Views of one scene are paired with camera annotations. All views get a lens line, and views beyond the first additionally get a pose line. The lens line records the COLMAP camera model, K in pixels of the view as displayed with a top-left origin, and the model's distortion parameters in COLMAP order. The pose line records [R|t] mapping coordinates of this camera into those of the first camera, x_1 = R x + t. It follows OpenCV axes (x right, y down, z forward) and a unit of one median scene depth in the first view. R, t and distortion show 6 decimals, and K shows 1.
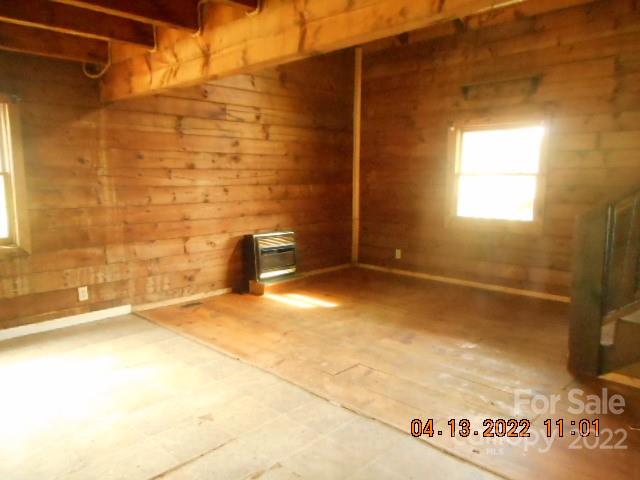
lens RADIAL K [[474.9, 0, 316.6], [0, 474.9, 236.5], [0, 0, 1]] dist [-0.000859, 0.002228]
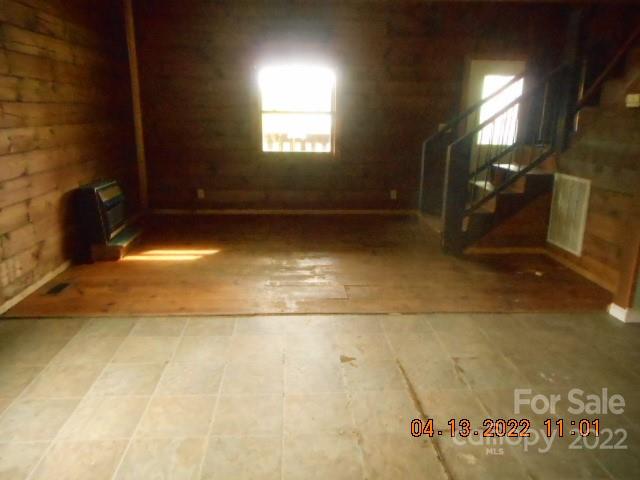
lens RADIAL K [[474.9, 0, 315.0], [0, 474.9, 240.0], [0, 0, 1]] dist [-0.000859, 0.002228]
pose [[0.689571, -0.183886, 0.700484, -0.508763], [0.083771, 0.980988, 0.175056, -0.030679], [-0.719357, -0.062034, 0.691865, 0.190117]]
